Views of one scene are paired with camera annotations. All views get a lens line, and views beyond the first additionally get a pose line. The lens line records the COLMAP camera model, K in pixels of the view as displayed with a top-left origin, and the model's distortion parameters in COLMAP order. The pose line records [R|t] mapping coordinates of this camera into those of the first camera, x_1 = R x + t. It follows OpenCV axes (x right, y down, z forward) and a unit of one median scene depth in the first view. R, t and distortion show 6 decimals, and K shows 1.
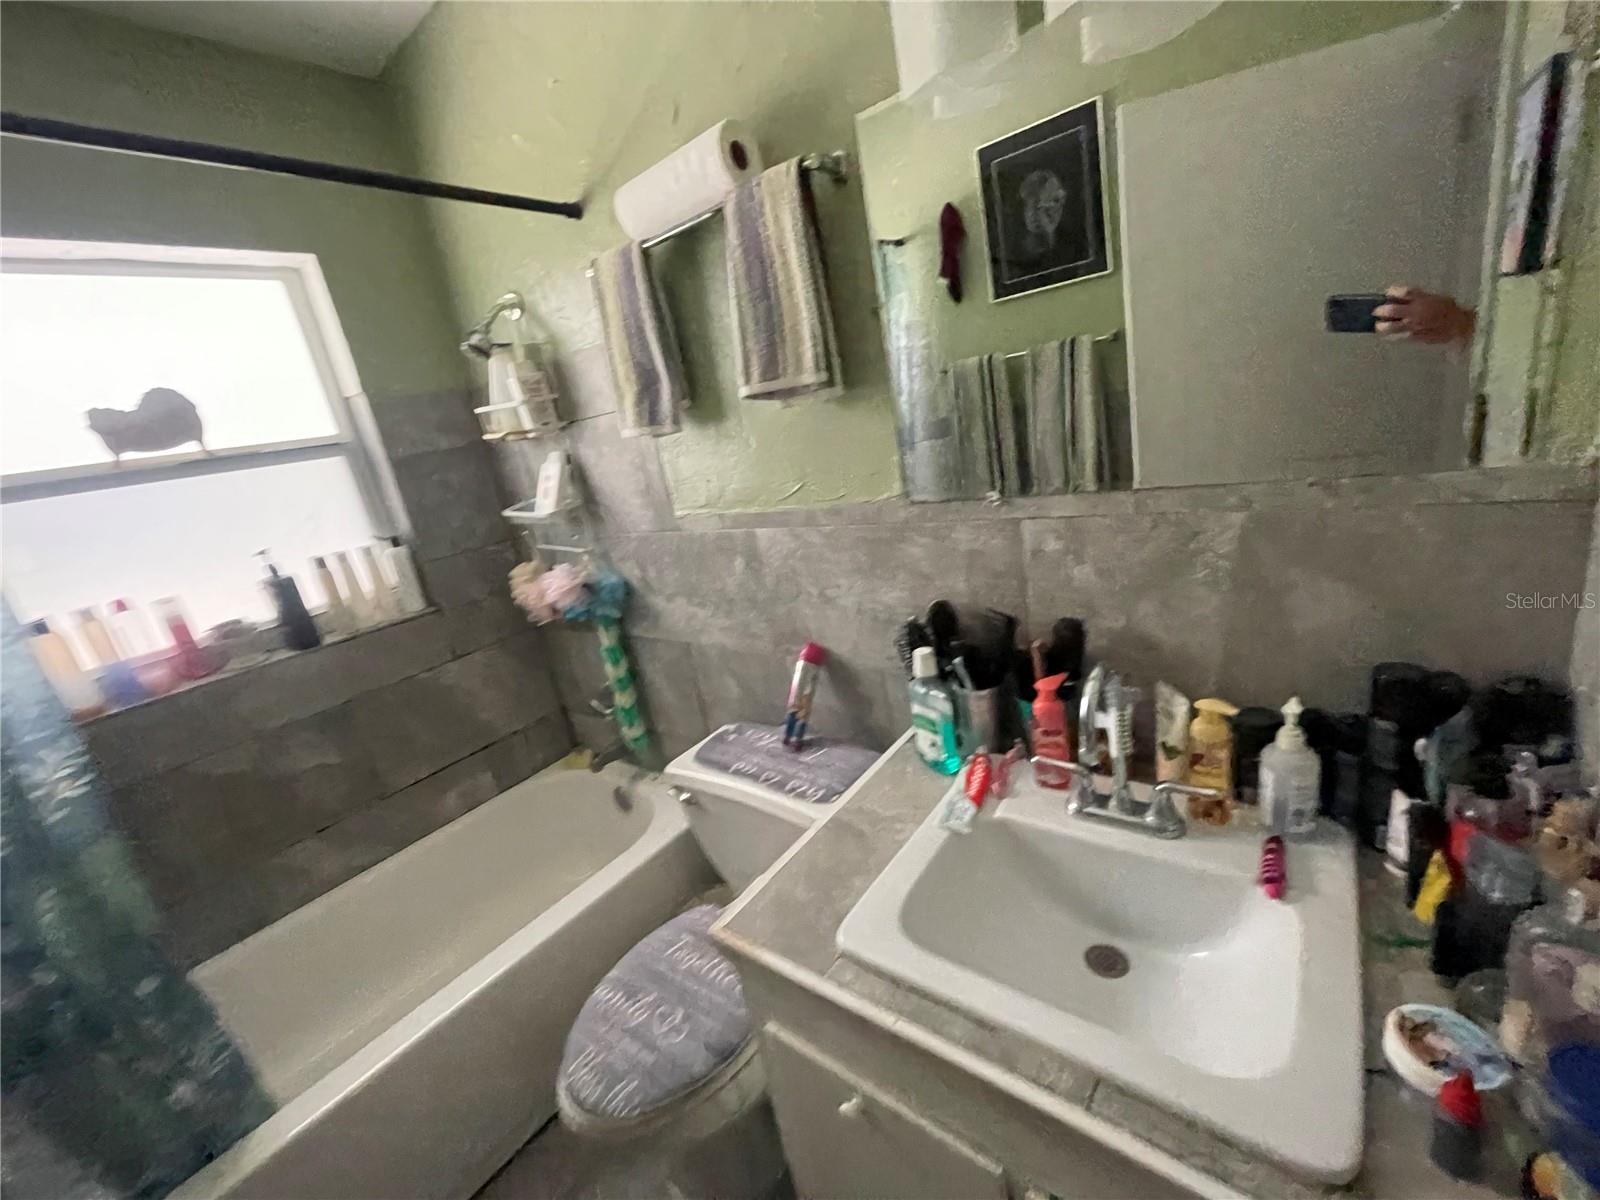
lens RADIAL K [[645.4, 0, 800.8], [0, 645.4, 613.7], [0, 0, 1]] dist [-0.002917, 0.001224]
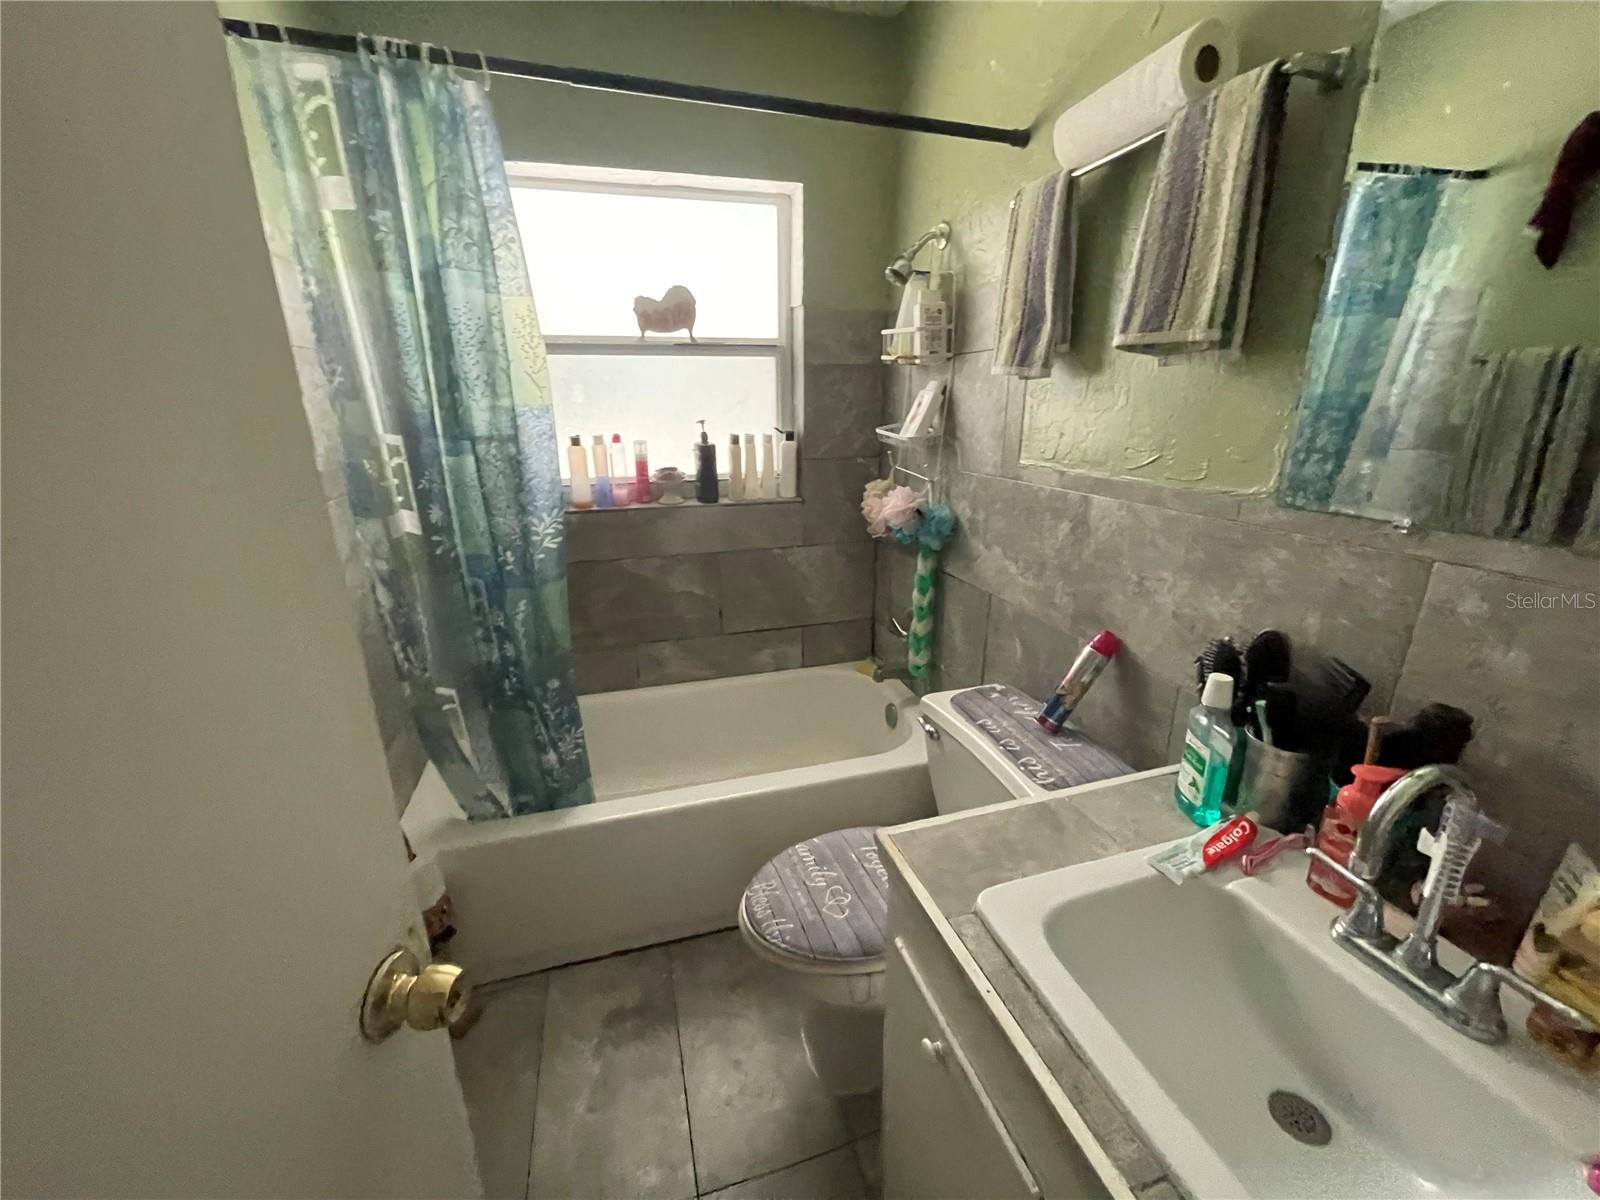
lens RADIAL K [[645.4, 0, 798.1], [0, 645.4, 612.5], [0, 0, 1]] dist [-0.002917, 0.001224]
pose [[0.802815, 0.334985, -0.493227, 0.107907], [-0.299229, 0.941891, 0.152655, 0.012320], [0.515703, 0.025034, 0.856402, -0.005299]]
